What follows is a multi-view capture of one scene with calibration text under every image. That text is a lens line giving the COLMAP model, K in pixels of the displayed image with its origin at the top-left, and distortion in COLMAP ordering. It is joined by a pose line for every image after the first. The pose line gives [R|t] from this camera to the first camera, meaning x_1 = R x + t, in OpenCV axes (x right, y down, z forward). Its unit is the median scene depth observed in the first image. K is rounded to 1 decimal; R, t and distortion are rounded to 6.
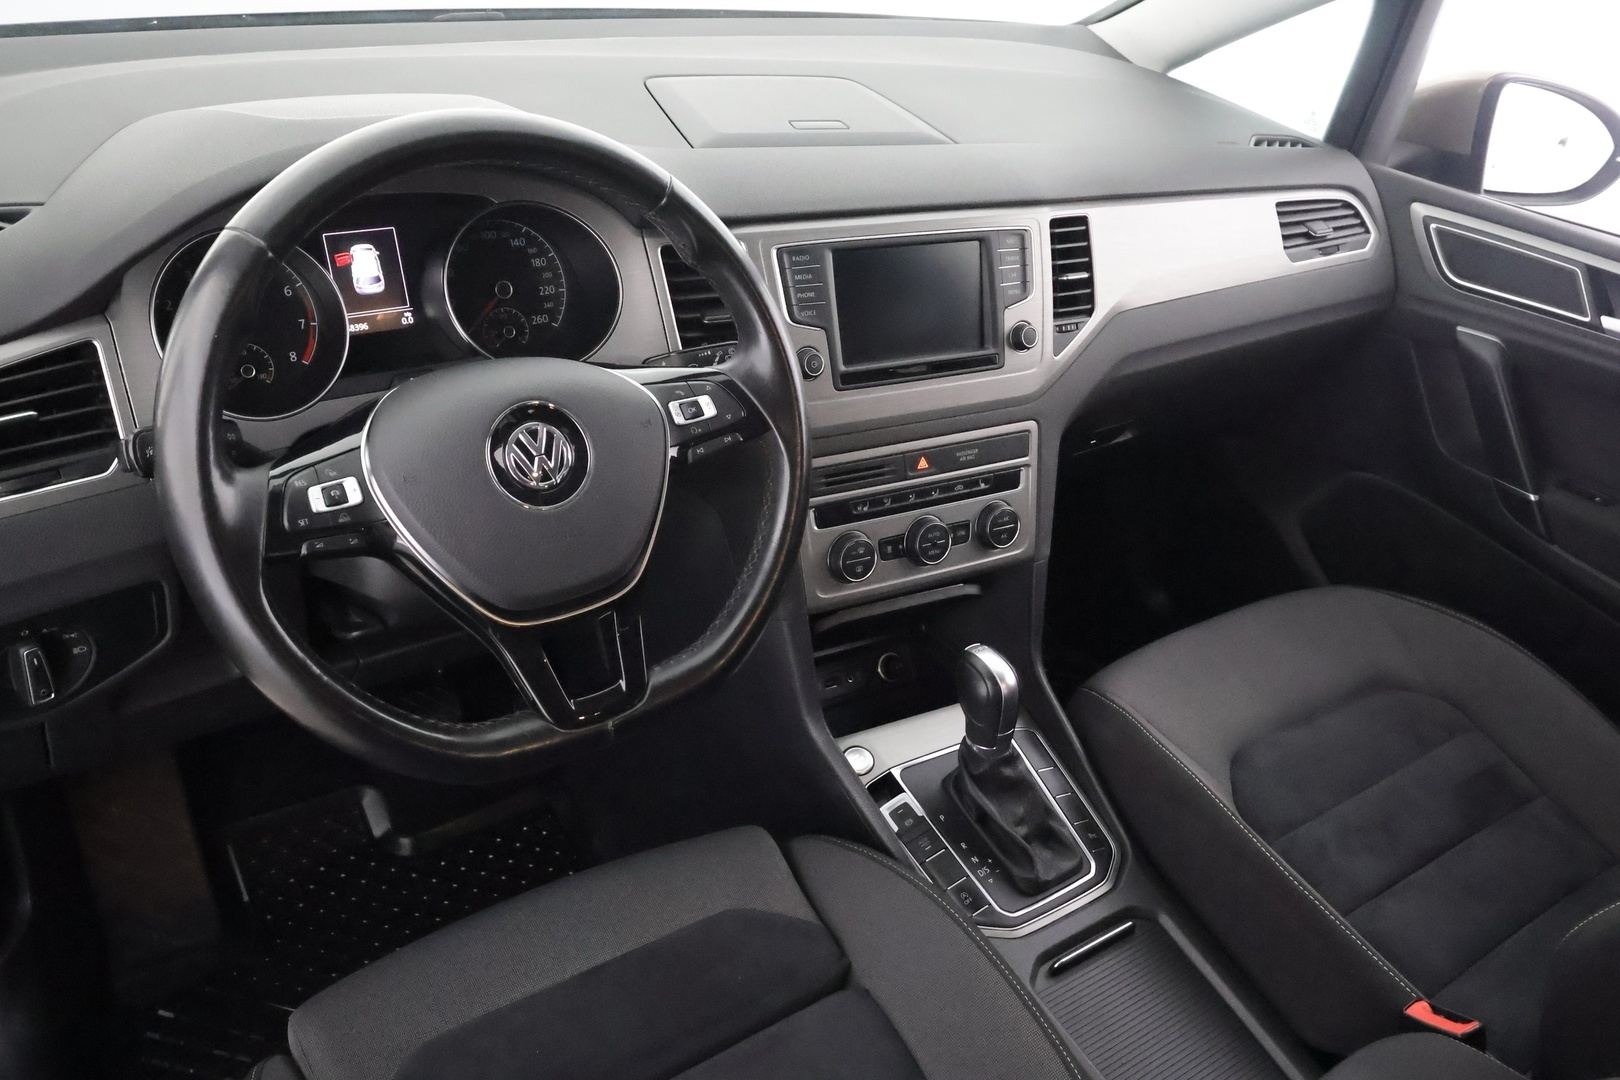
lens RADIAL K [[1271.6, 0, 811.2], [0, 1271.6, 534.7], [0, 0, 1]] dist [-0.003729, 0.011947]
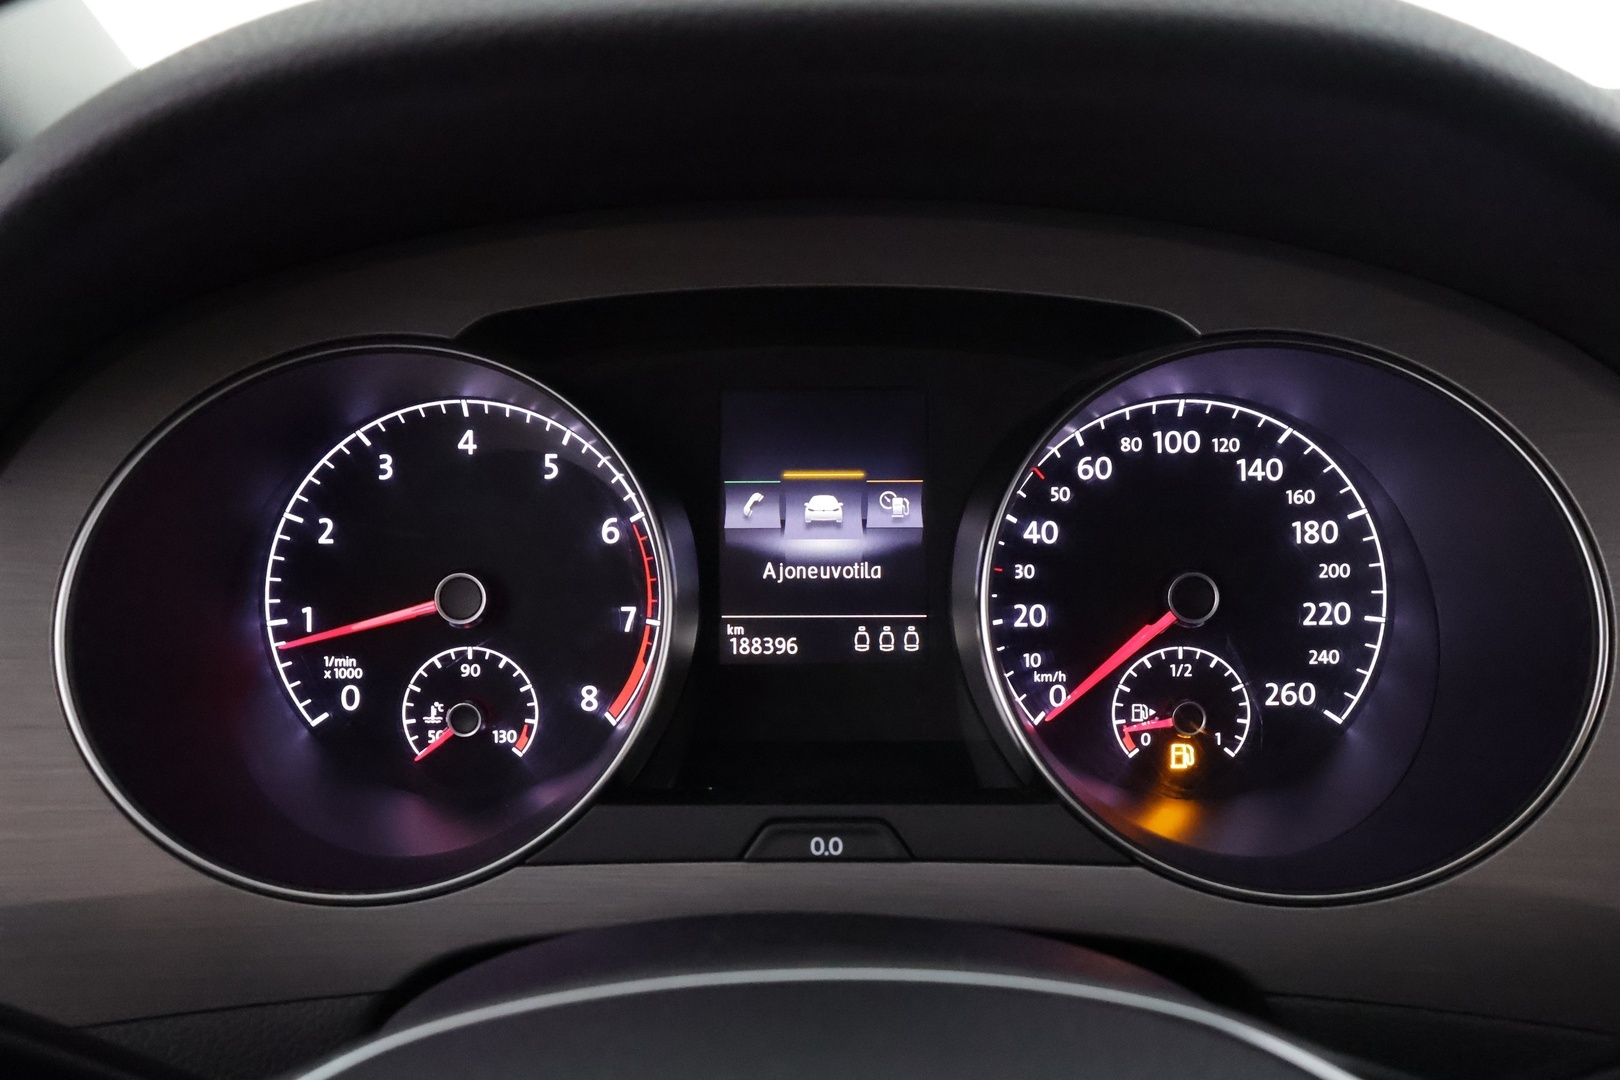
lens RADIAL K [[1271.6, 0, 805.3], [0, 1271.6, 543.3], [0, 0, 1]] dist [-0.003729, 0.011947]
pose [[0.806463, 0.114750, -0.580043, -0.118645], [-0.225483, 0.966542, -0.122290, -0.130486], [0.546603, 0.229412, 0.805354, 0.611735]]
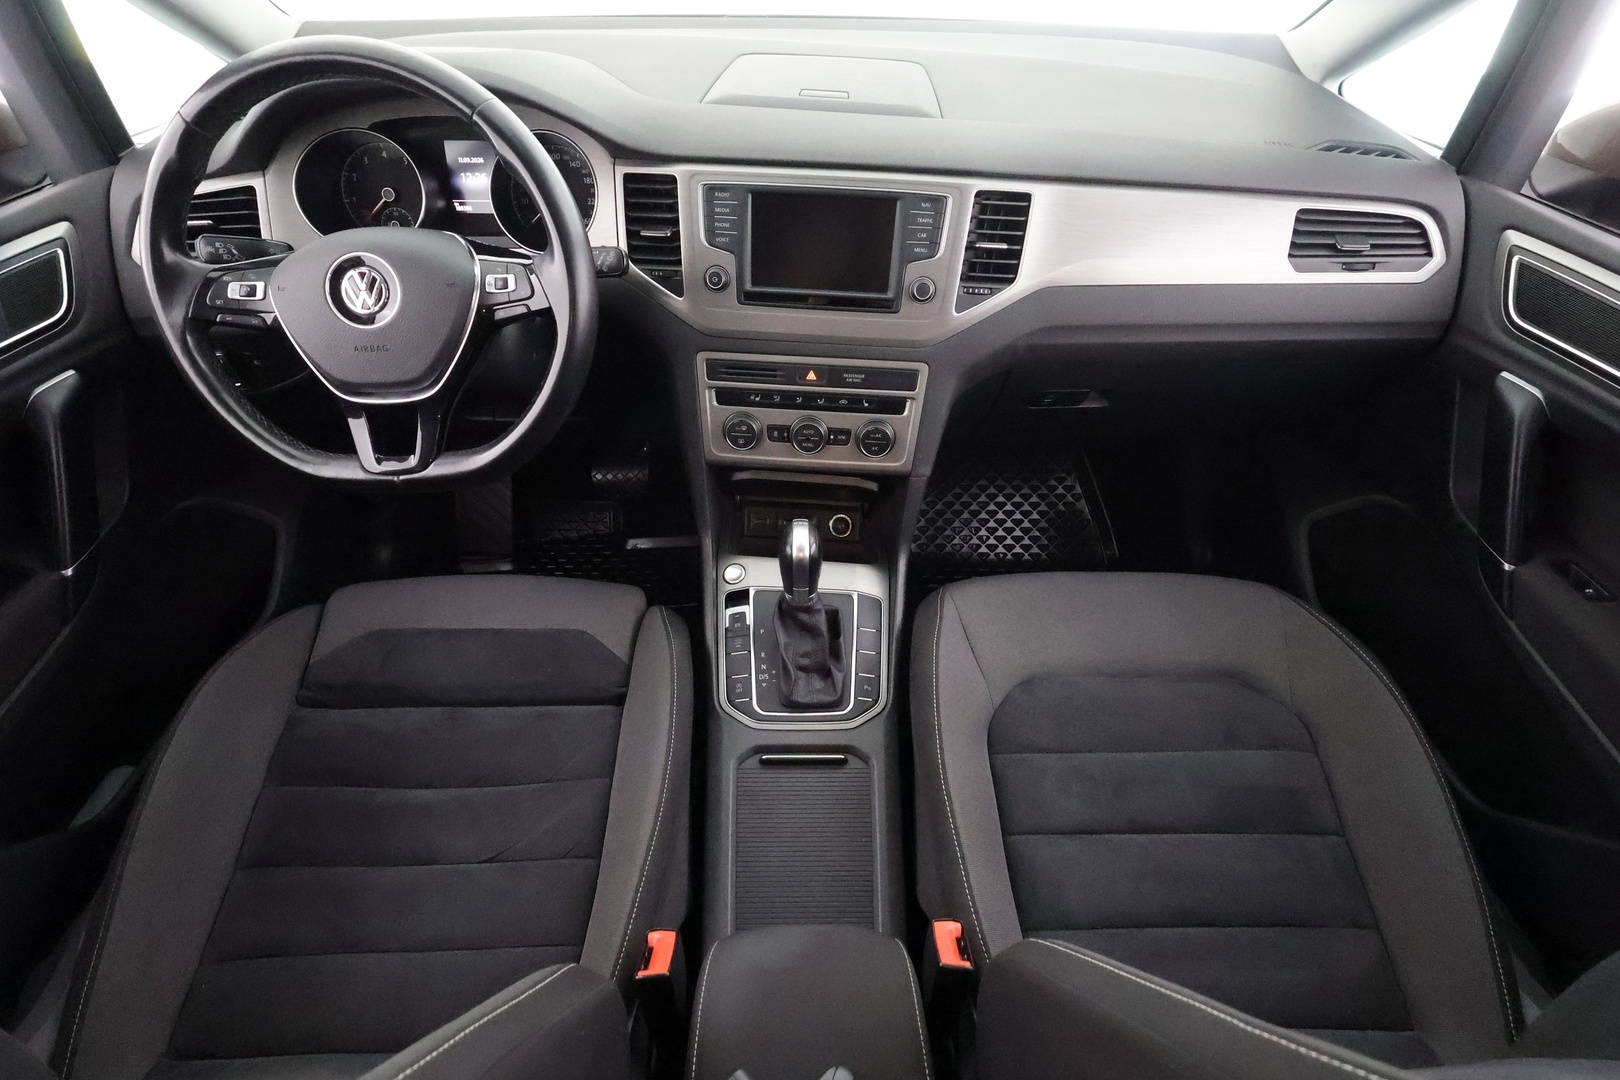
lens RADIAL K [[765.8, 0, 820.6], [0, 765.8, 545.2], [0, 0, 1]] dist [-0.001811, -0.000733]
pose [[0.827827, 0.314145, -0.464775, 0.522015], [-0.228895, 0.945546, 0.231409, -0.076566], [0.512162, -0.085182, 0.854654, 0.324844]]
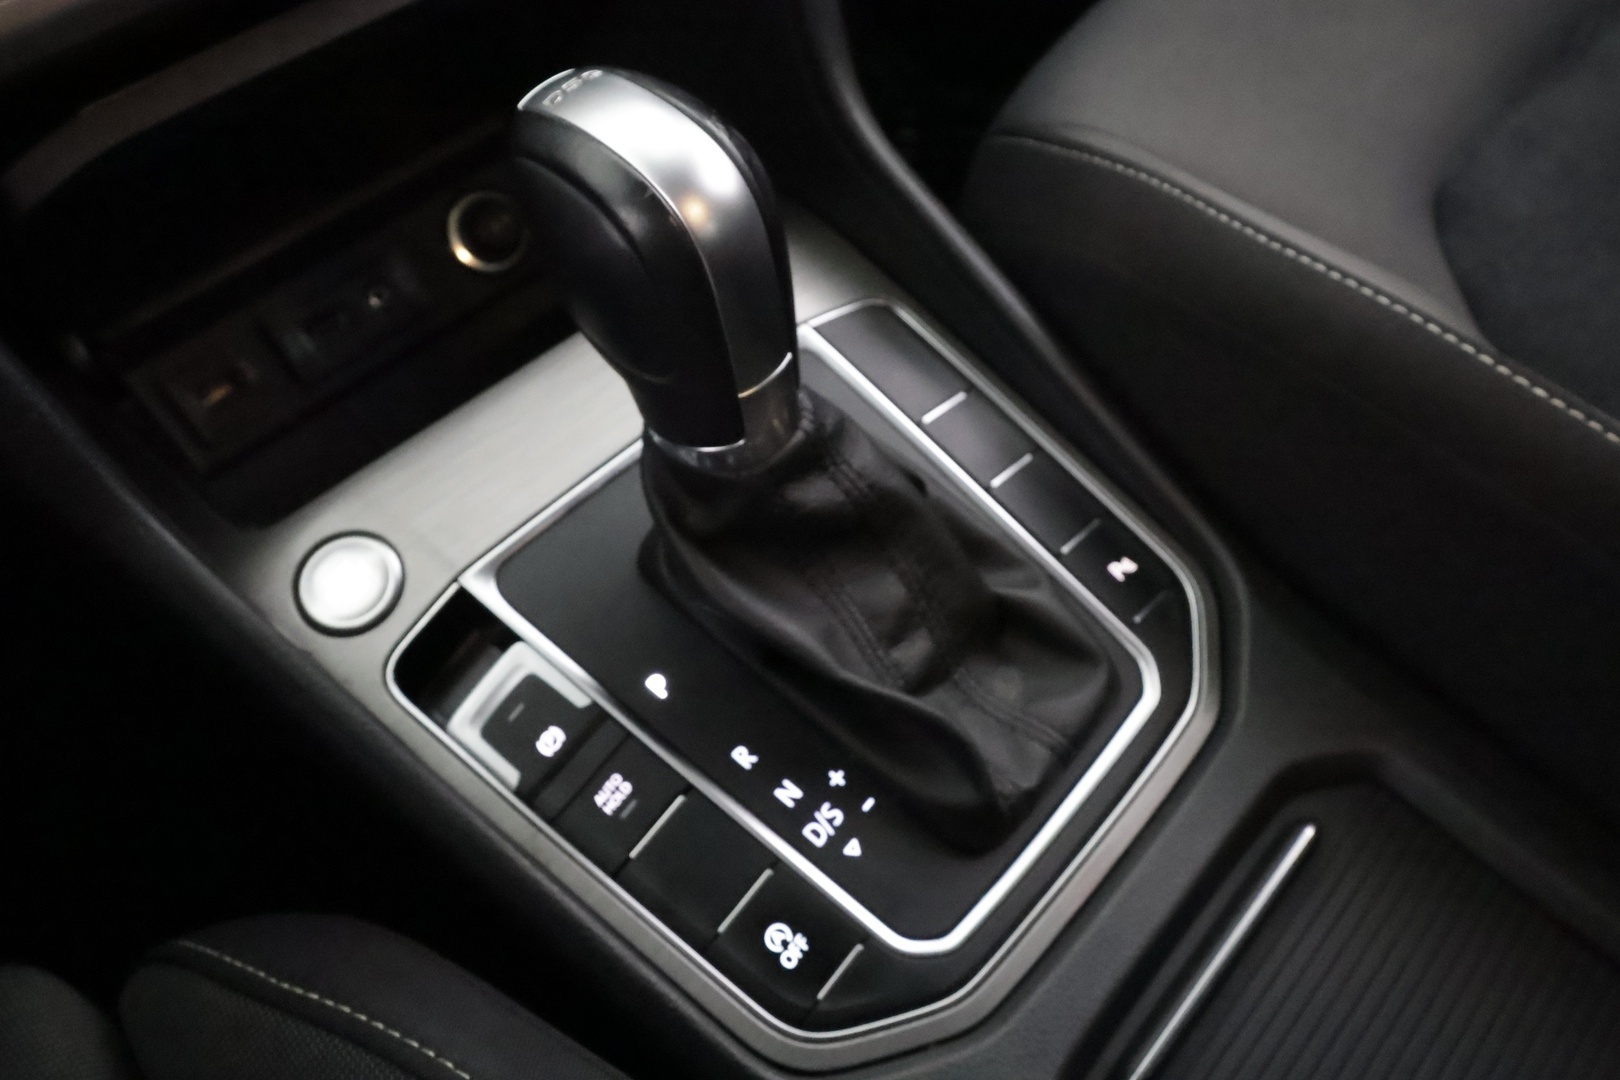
lens RADIAL K [[1271.6, 0, 807.3], [0, 1271.6, 531.8], [0, 0, 1]] dist [-0.003729, 0.011947]
pose [[0.954295, -0.298786, -0.006980, 0.152732], [0.282820, 0.895259, 0.344272, 0.093710], [-0.096615, -0.330511, 0.938844, 0.723563]]
